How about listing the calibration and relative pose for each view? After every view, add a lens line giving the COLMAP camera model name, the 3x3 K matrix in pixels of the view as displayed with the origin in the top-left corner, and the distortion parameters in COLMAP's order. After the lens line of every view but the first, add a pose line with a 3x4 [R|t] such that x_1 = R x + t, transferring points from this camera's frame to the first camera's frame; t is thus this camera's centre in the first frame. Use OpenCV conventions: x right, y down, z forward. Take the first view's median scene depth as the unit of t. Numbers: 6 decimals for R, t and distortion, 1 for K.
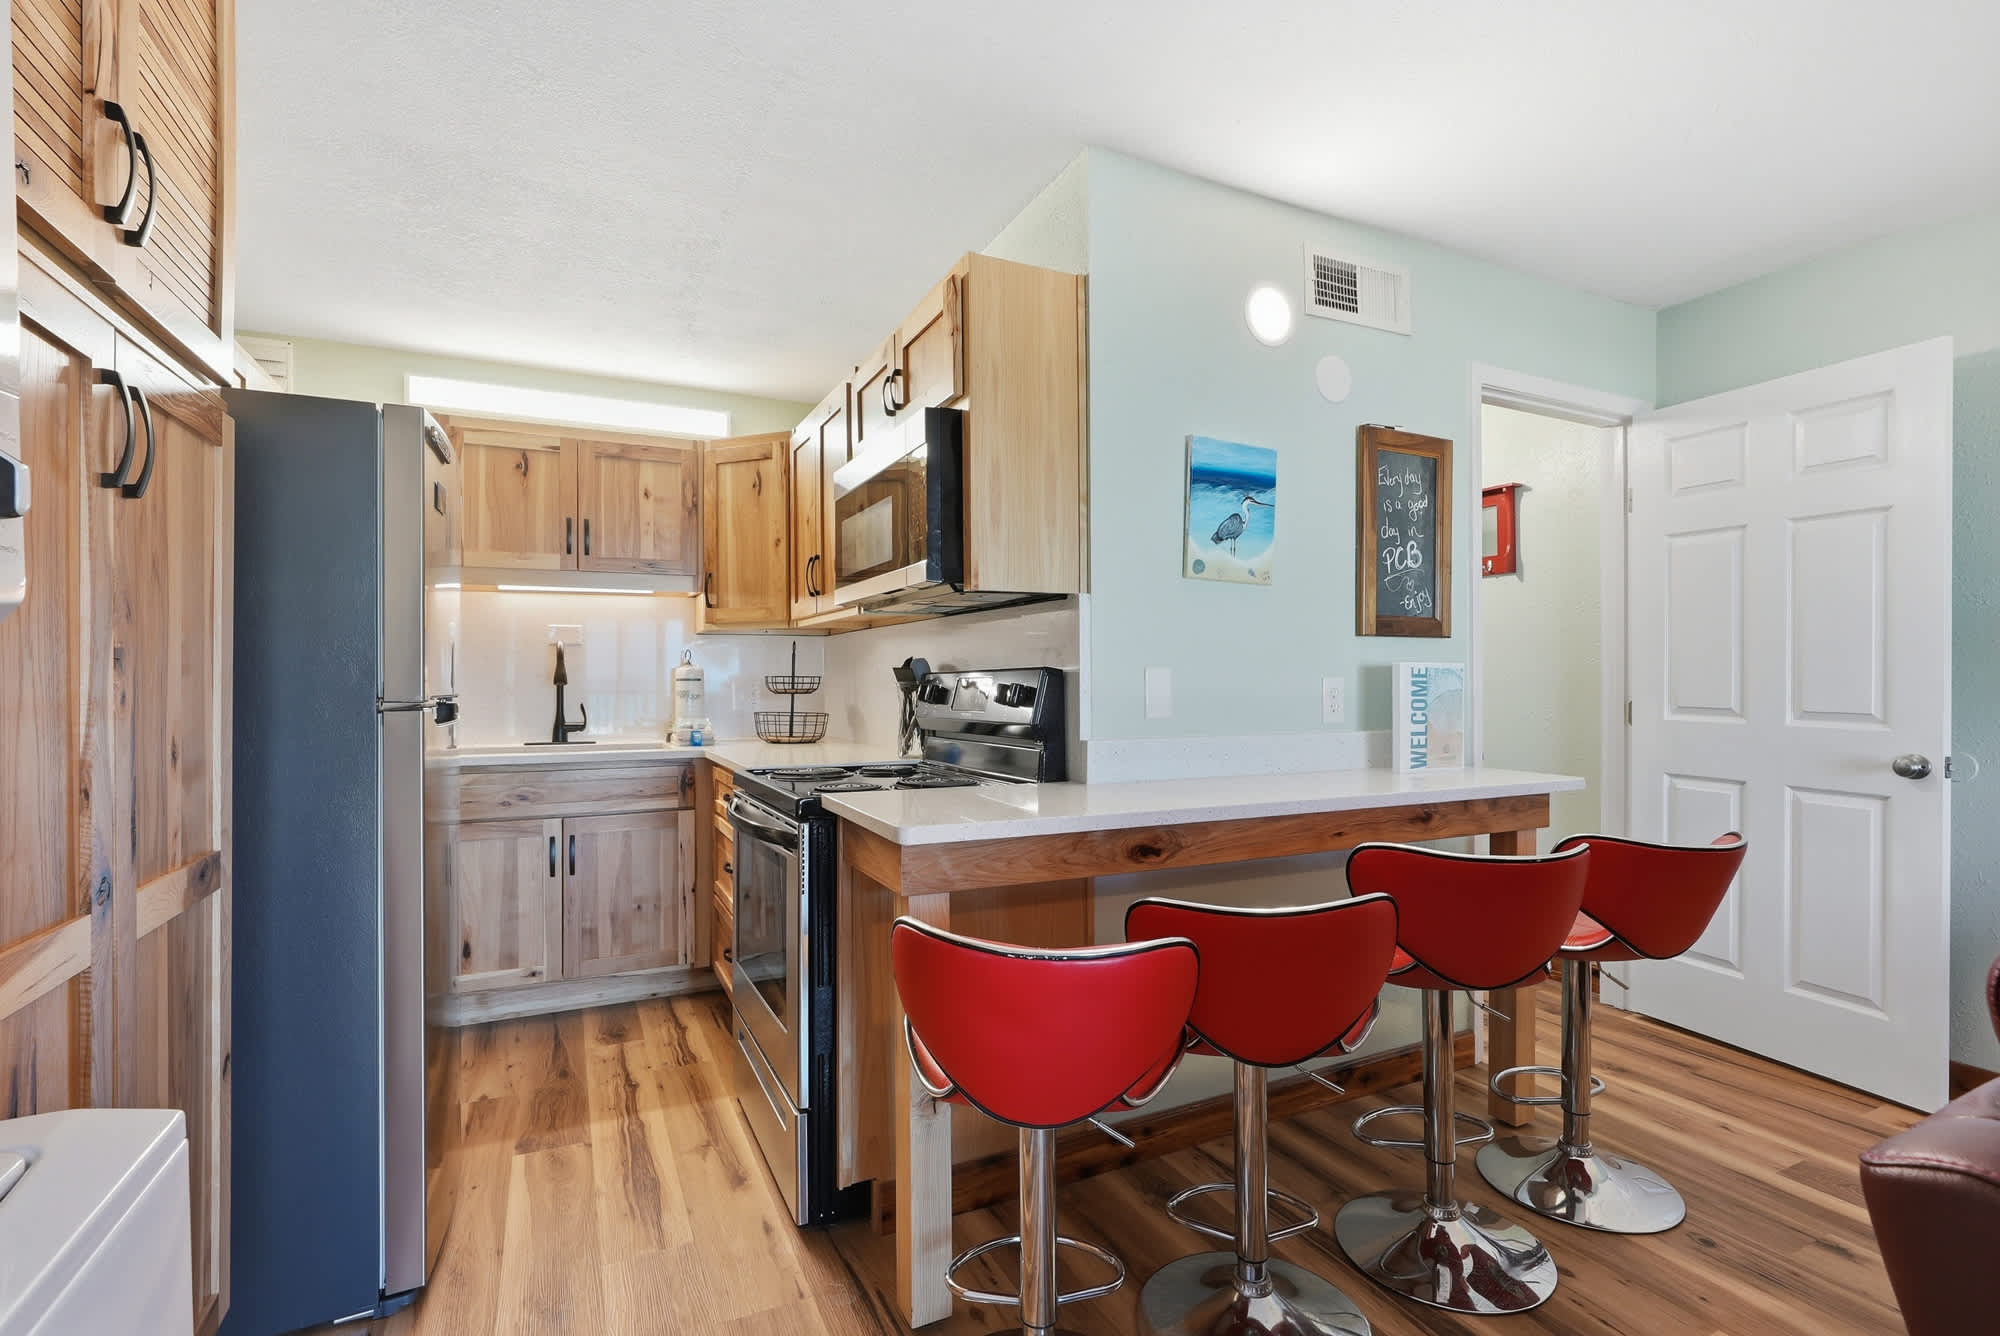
lens RADIAL K [[913.7, 0, 1000.1], [0, 913.7, 681.1], [0, 0, 1]] dist [-0.001229, 0.000029]
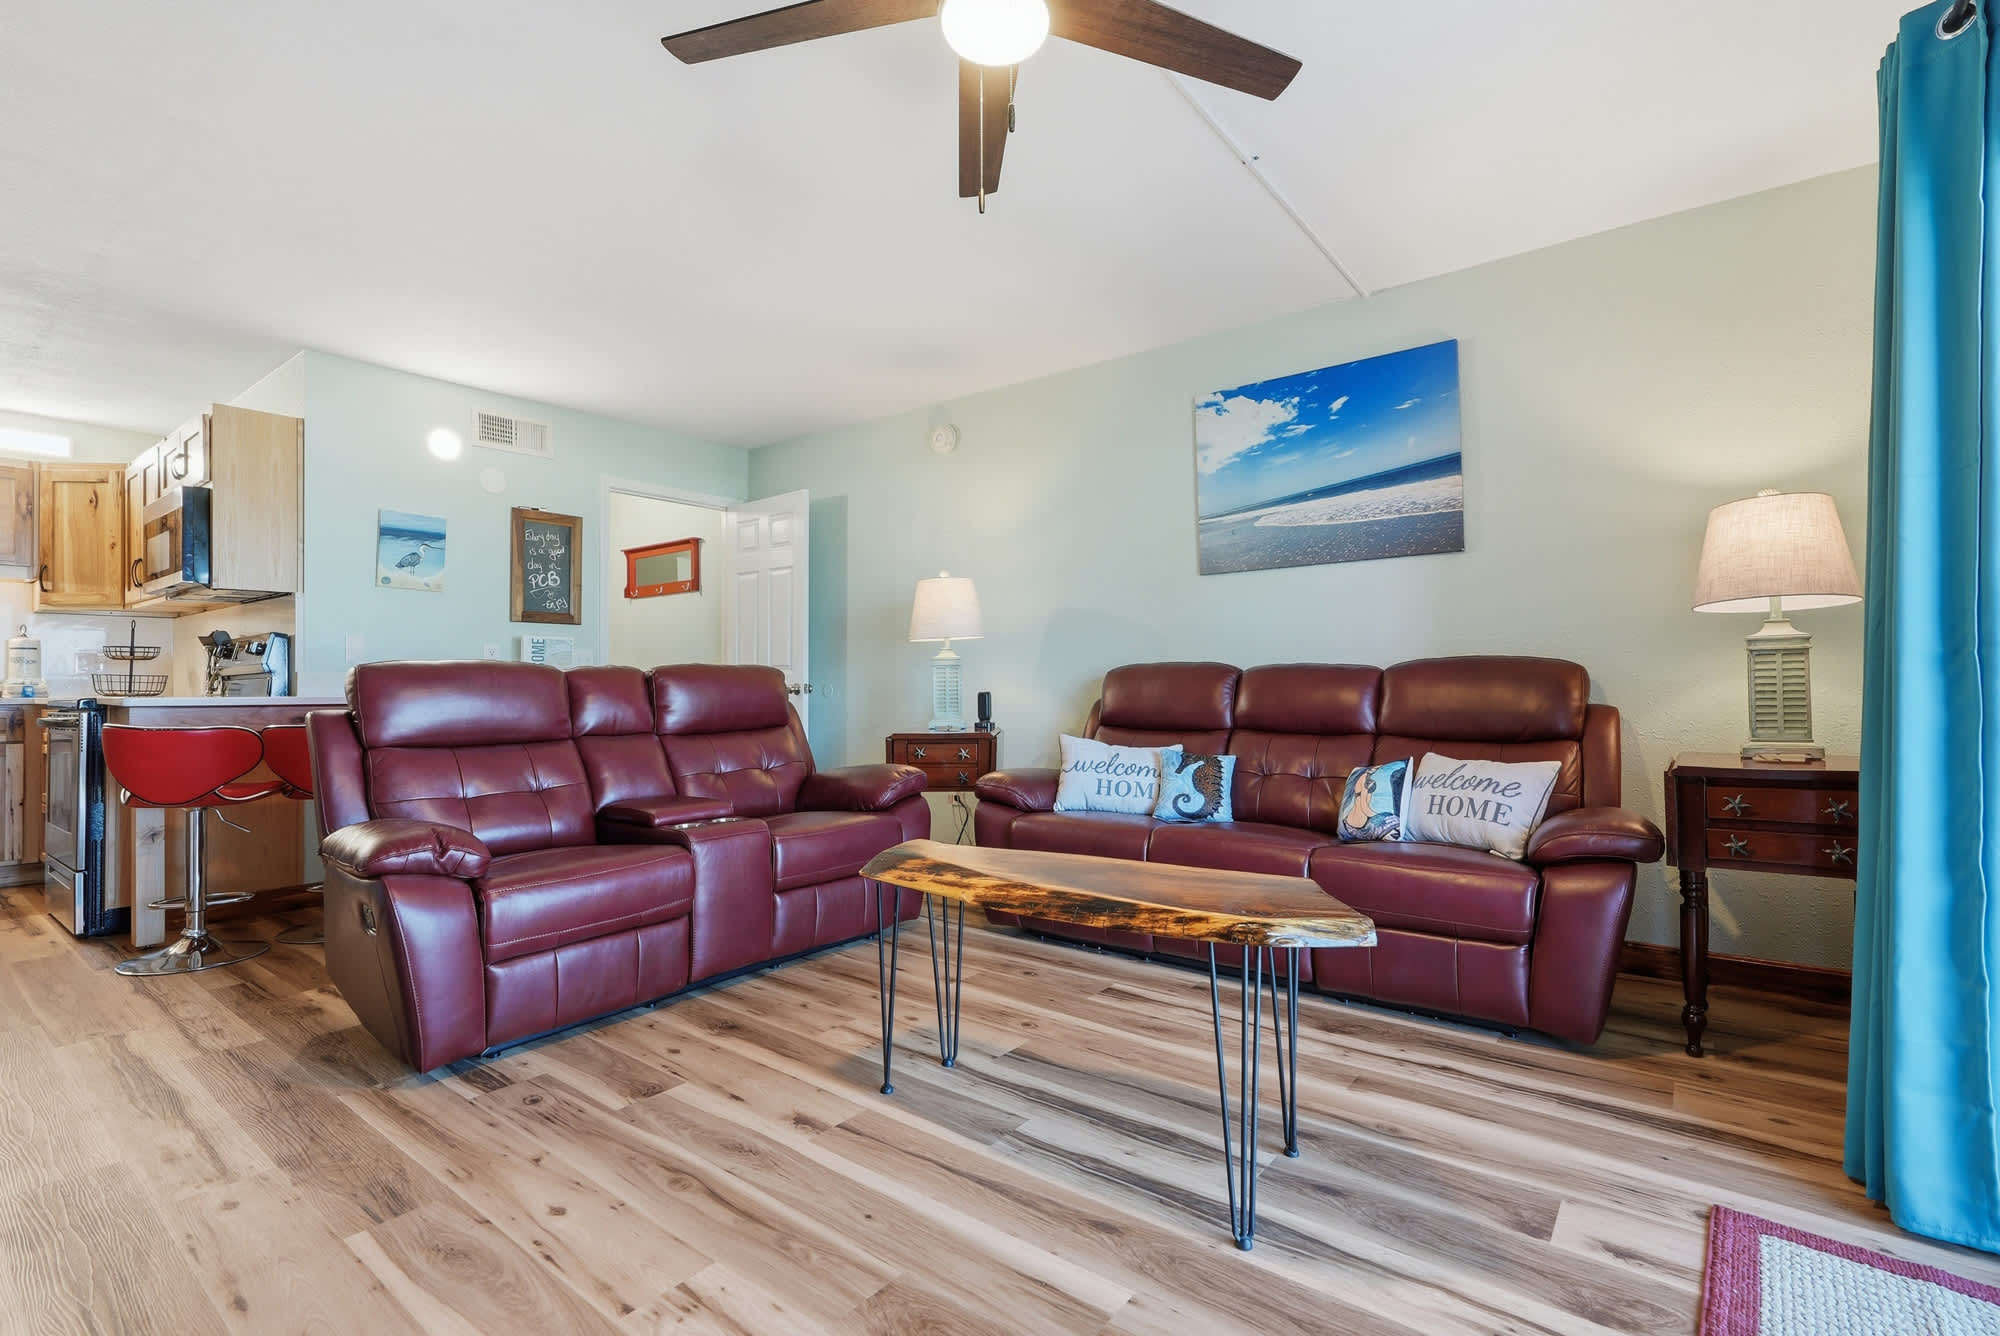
lens RADIAL K [[908.2, 0, 1003.8], [0, 908.2, 670.0], [0, 0, 1]] dist [-0.002638, 0.000481]
pose [[0.896111, 0.002338, 0.443824, 0.455223], [0.005172, 0.999863, -0.015710, 0.078833], [-0.443800, 0.016374, 0.895976, -1.035530]]
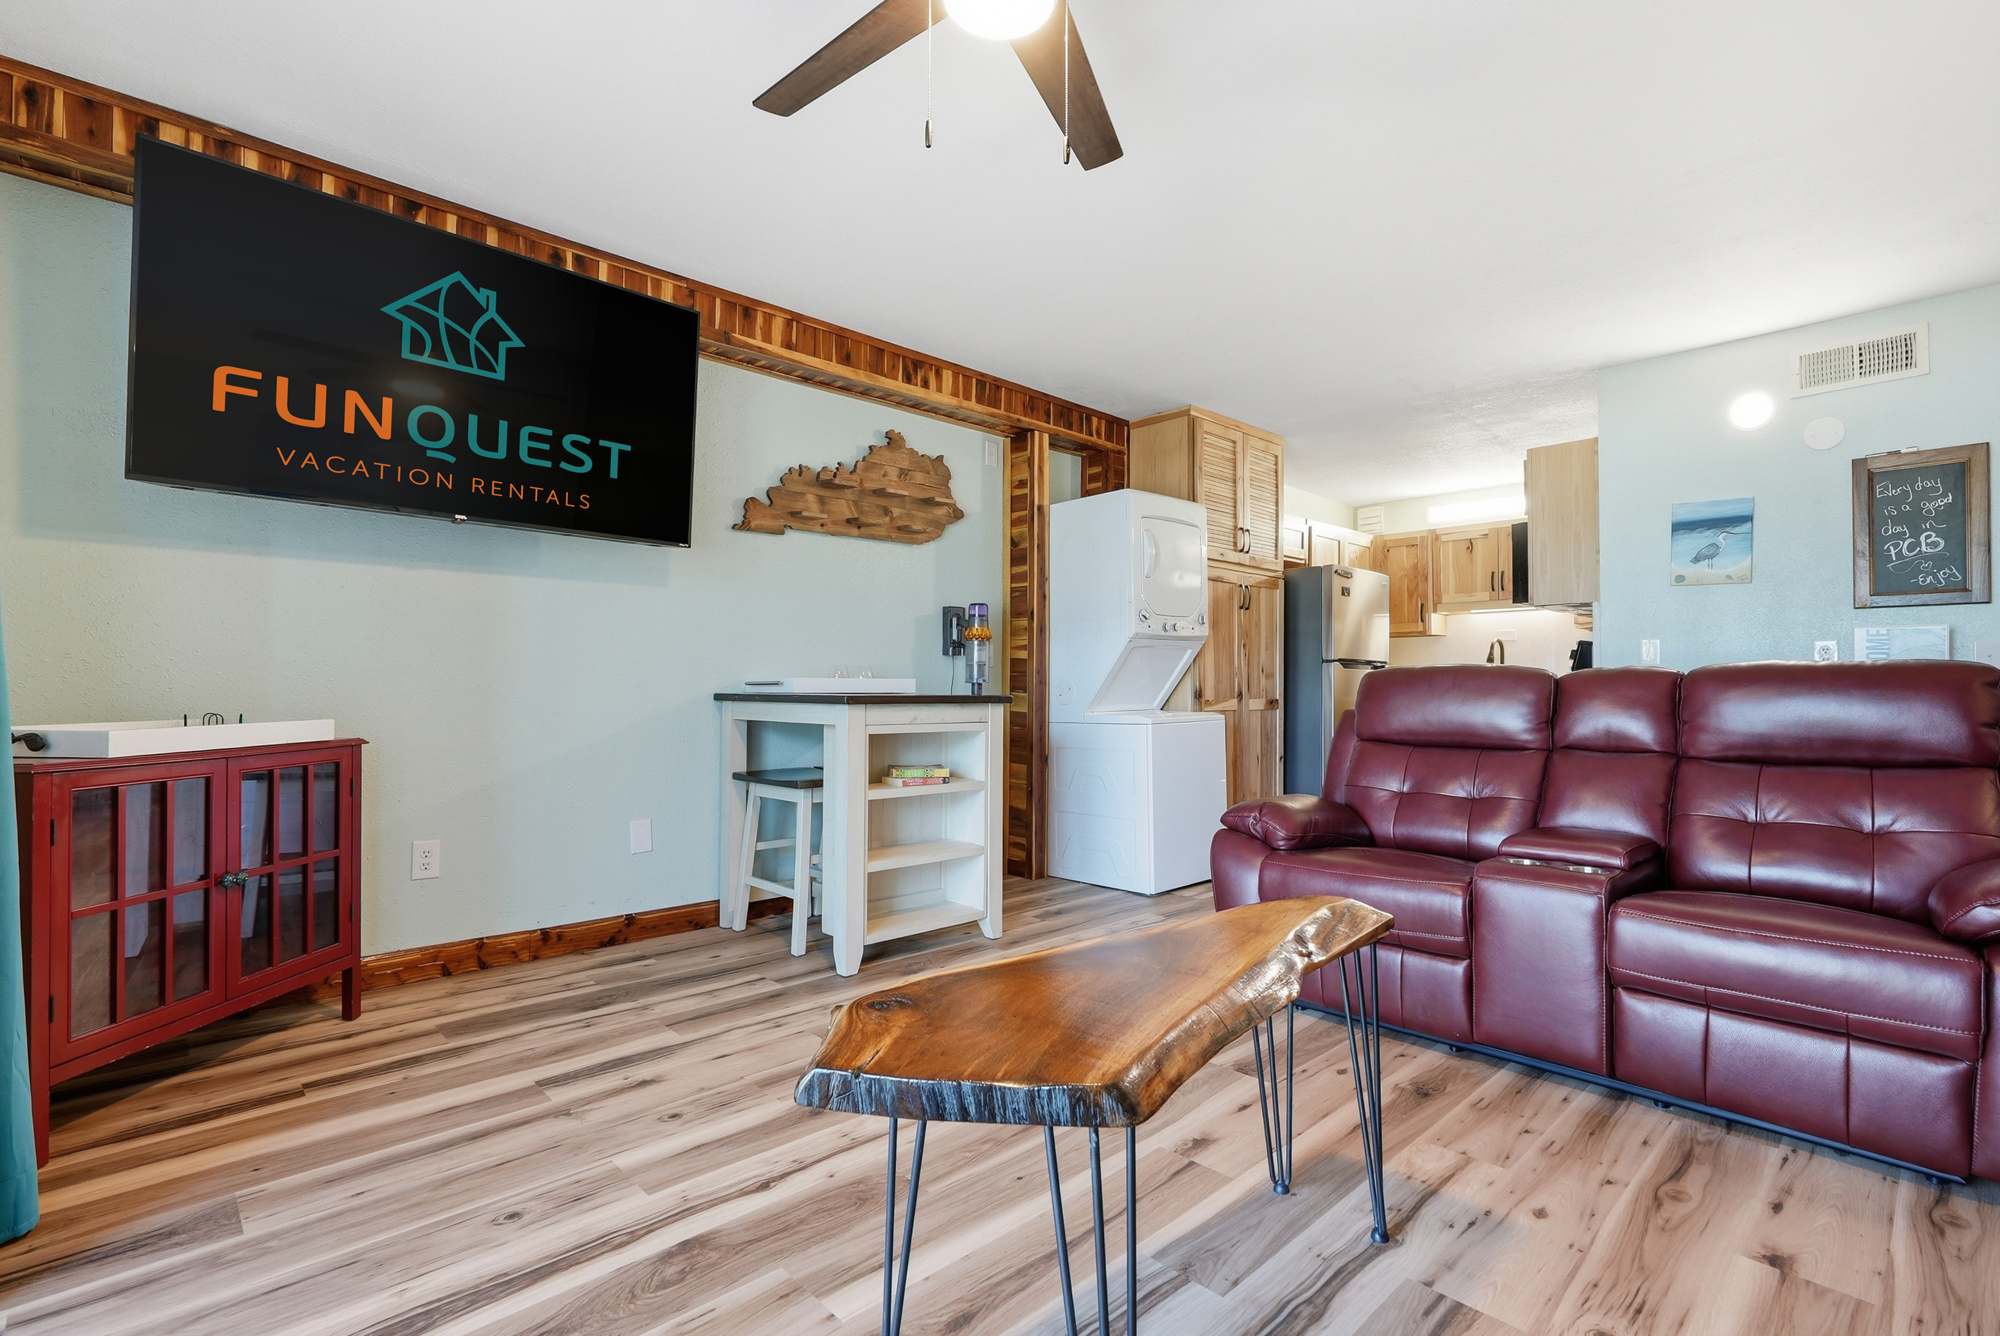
lens RADIAL K [[920.9, 0, 1008.1], [0, 920.9, 688.1], [0, 0, 1]] dist [-0.001255, 0.001319]
pose [[0.304864, 0.007466, -0.952367, 1.304089], [-0.006864, 0.999961, 0.005642, 0.071330], [0.952371, 0.004817, 0.304903, -0.651315]]
